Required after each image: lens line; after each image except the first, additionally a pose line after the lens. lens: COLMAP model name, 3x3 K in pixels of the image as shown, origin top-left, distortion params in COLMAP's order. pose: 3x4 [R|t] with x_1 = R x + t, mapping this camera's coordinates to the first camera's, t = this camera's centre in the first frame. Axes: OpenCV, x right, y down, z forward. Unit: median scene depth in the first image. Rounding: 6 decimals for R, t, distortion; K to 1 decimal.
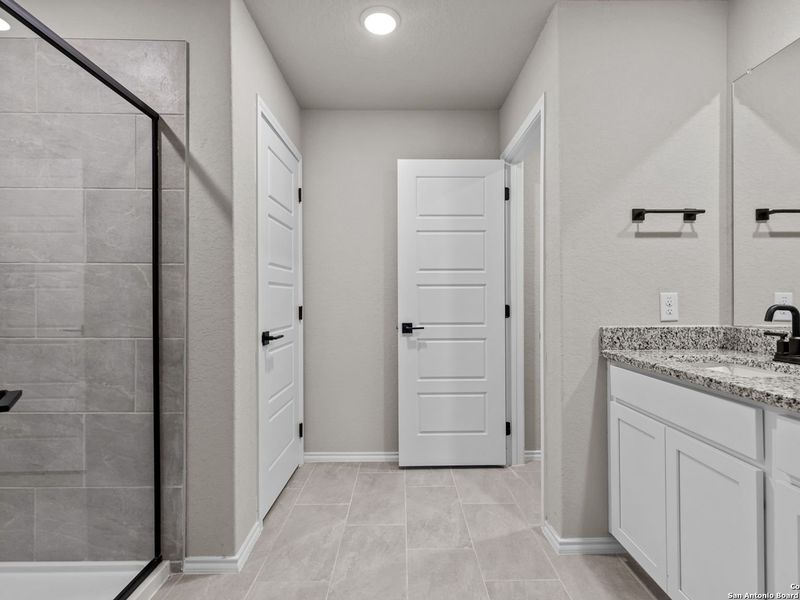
lens RADIAL K [[403.6, 0, 400.0], [0, 403.6, 300.0], [0, 0, 1]] dist [0.005007, -0.001793]
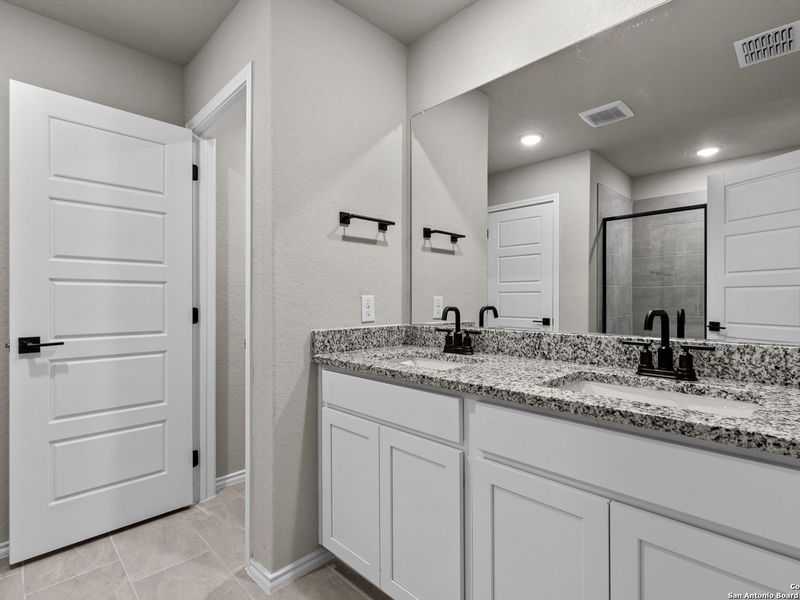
lens RADIAL K [[403.6, 0, 400.0], [0, 403.6, 300.0], [0, 0, 1]] dist [0.005007, -0.001793]
pose [[0.711108, 0.004133, 0.703070, -0.024011], [-0.002219, 0.999991, -0.003634, -0.002328], [-0.703079, 0.001024, 0.711111, 0.183377]]
